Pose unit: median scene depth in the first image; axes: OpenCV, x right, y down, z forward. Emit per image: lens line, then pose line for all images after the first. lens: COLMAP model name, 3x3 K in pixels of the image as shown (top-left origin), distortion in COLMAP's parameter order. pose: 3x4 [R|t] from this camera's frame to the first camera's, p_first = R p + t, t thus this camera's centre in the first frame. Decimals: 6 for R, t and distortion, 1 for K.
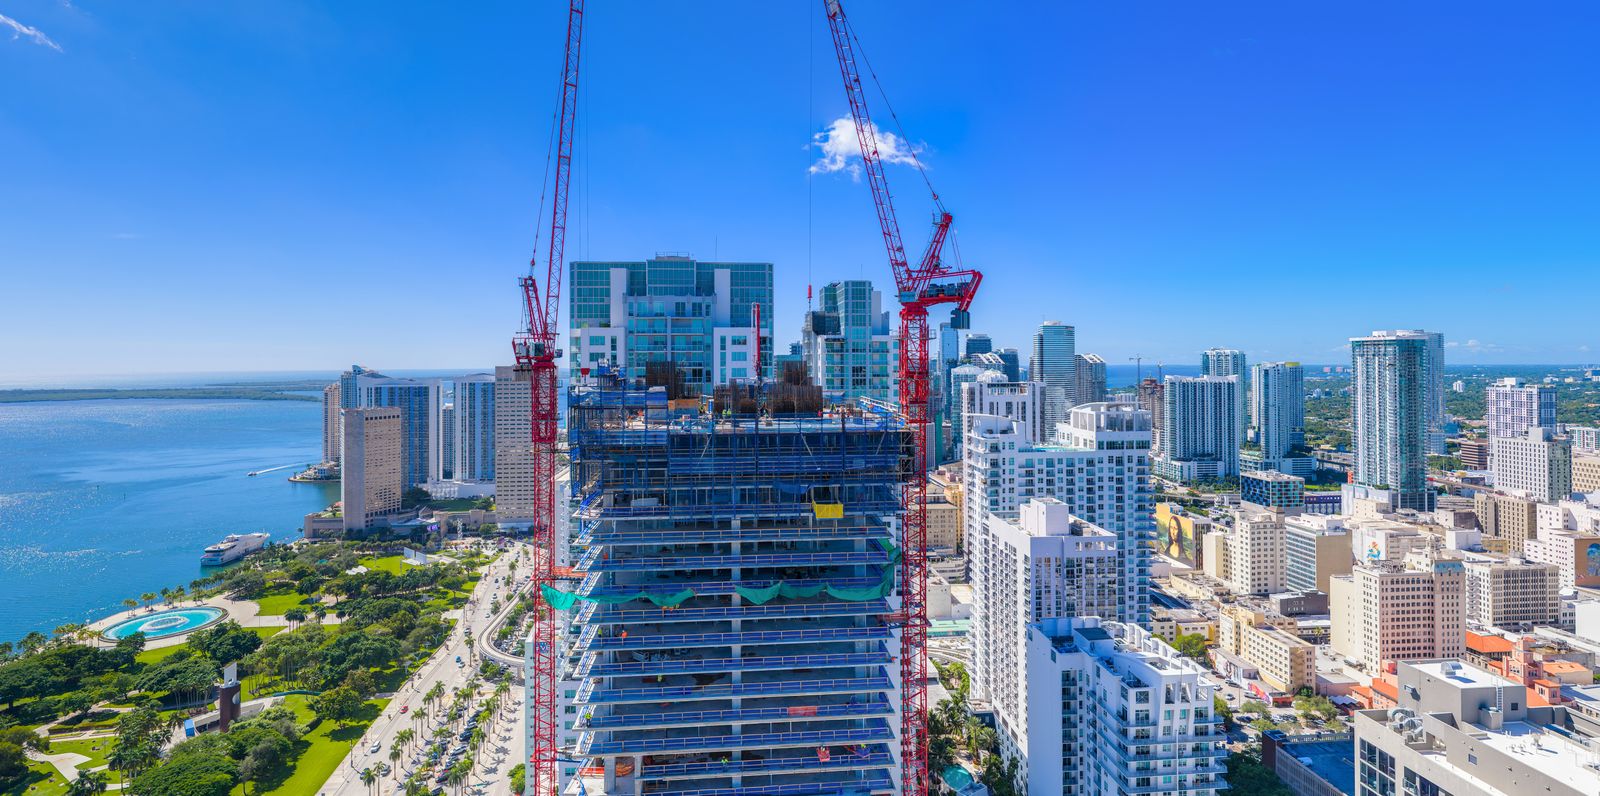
lens RADIAL K [[757.1, 0, 799.9], [0, 757.1, 351.9], [0, 0, 1]] dist [0.001814, -0.000334]
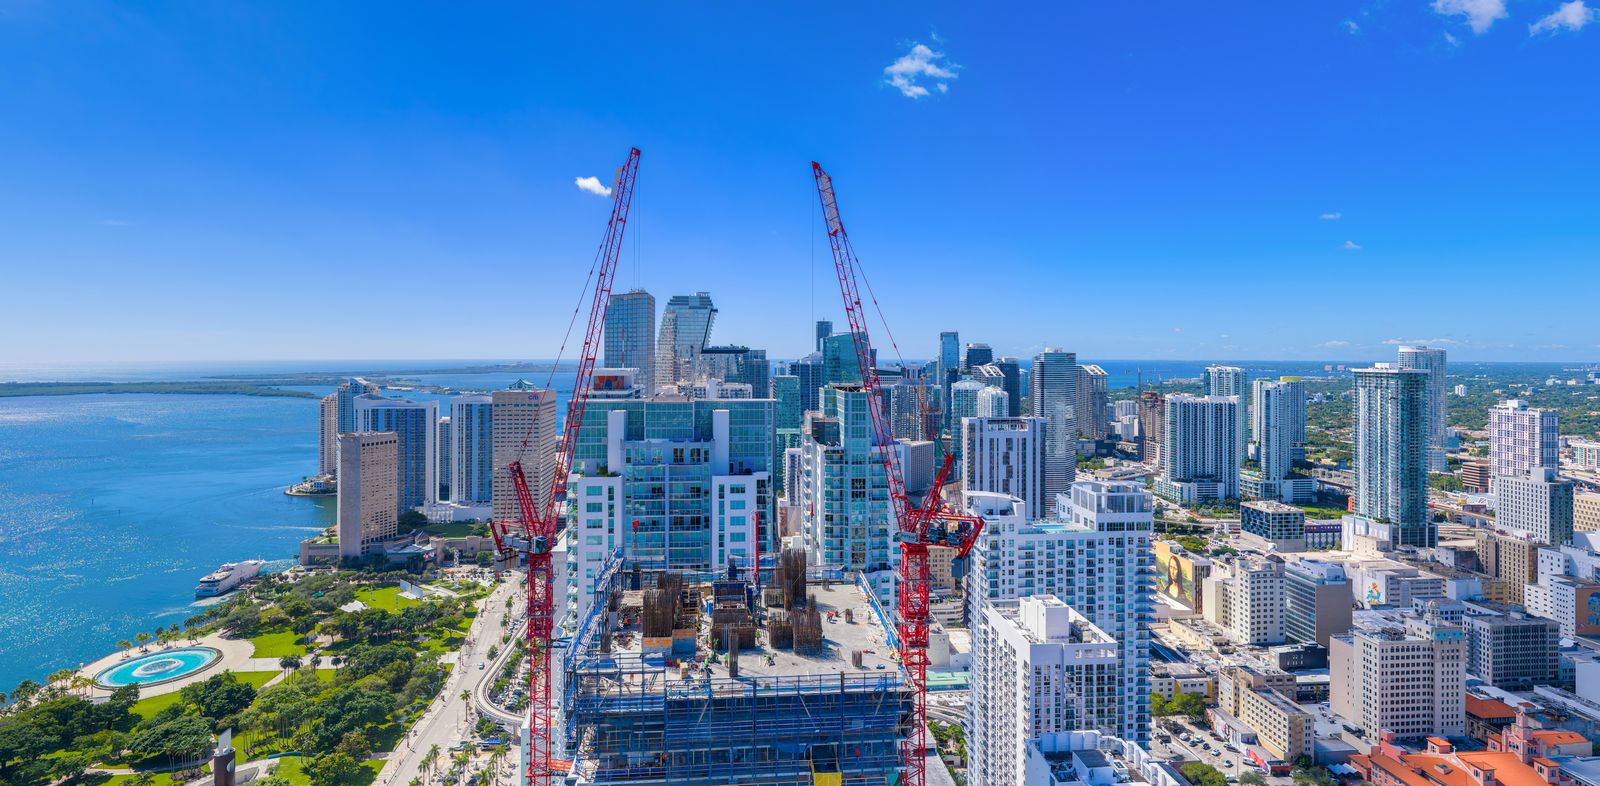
lens RADIAL K [[761.3, 0, 800.1], [0, 761.3, 349.4], [0, 0, 1]] dist [0.000747, 0.000715]
pose [[0.999977, 0.006674, 0.001150, -0.000405], [-0.006683, 0.999948, 0.007751, -0.069061], [-0.001098, -0.007758, 0.999969, 0.001868]]
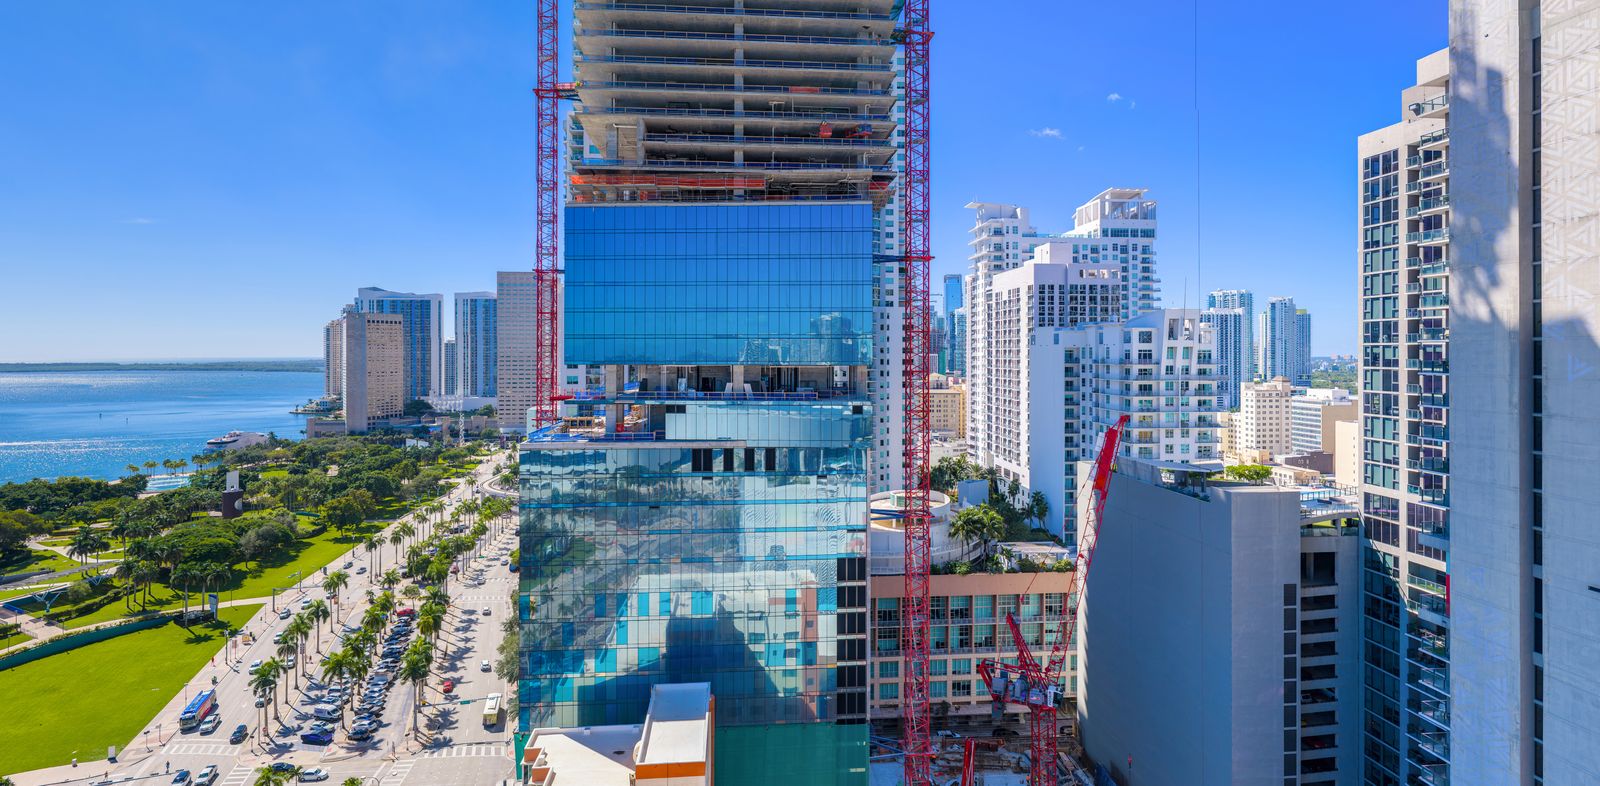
lens RADIAL K [[761.3, 0, 800.1], [0, 761.3, 349.4], [0, 0, 1]] dist [0.000747, 0.000715]
pose [[0.999982, 0.004289, -0.004241, 0.000973], [-0.004262, 0.999972, 0.006214, 0.163998], [0.004267, -0.006196, 0.999972, -0.001055]]
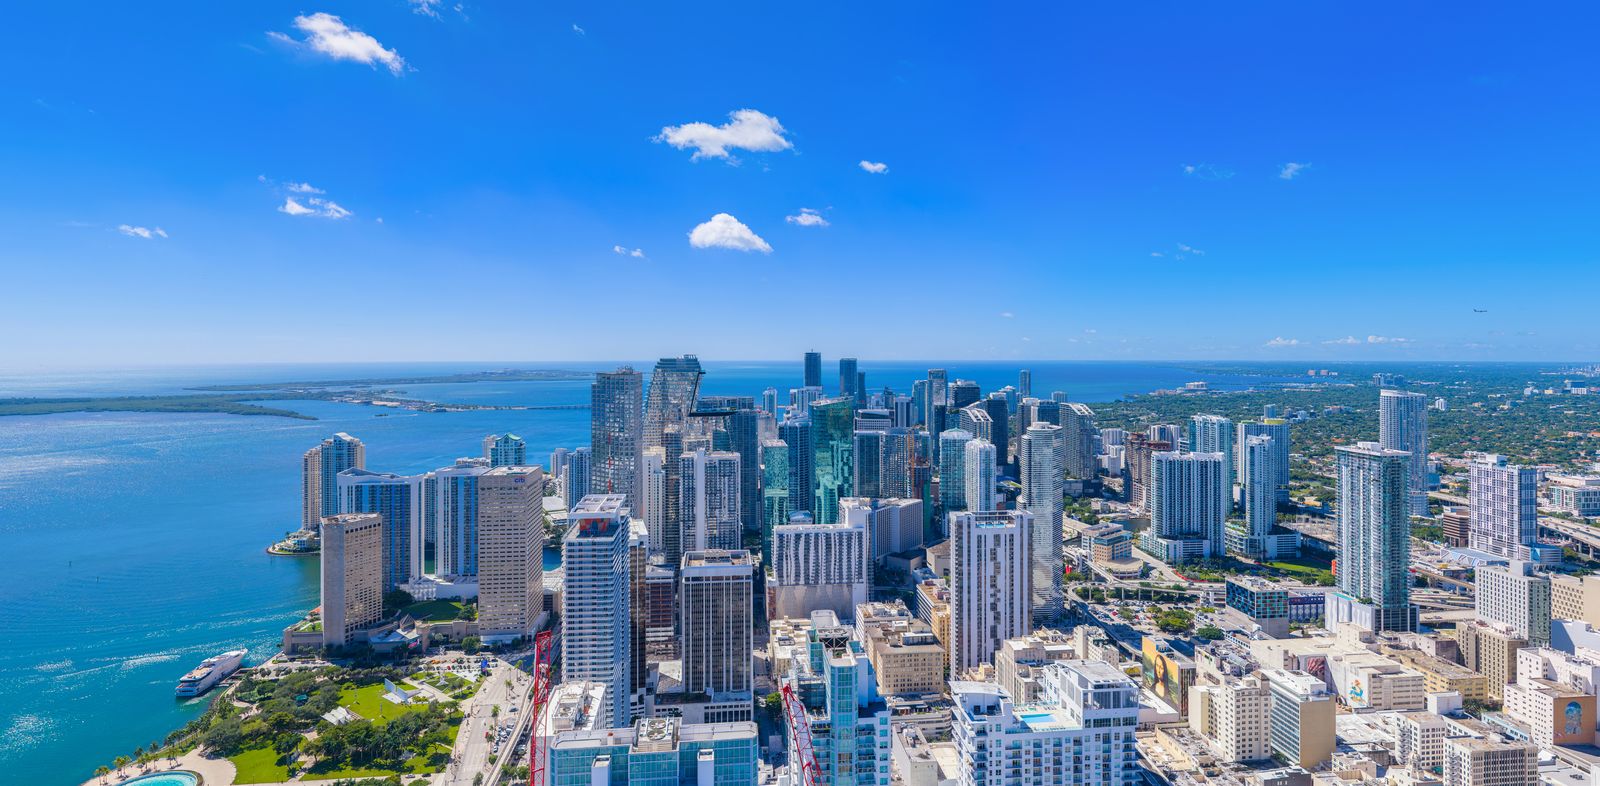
lens RADIAL K [[761.3, 0, 800.1], [0, 761.3, 349.4], [0, 0, 1]] dist [0.000747, 0.000715]
pose [[0.999862, 0.004329, 0.016028, 0.000378], [-0.004478, 0.999947, 0.009293, -0.226842], [-0.015987, -0.009363, 0.999828, 0.005462]]
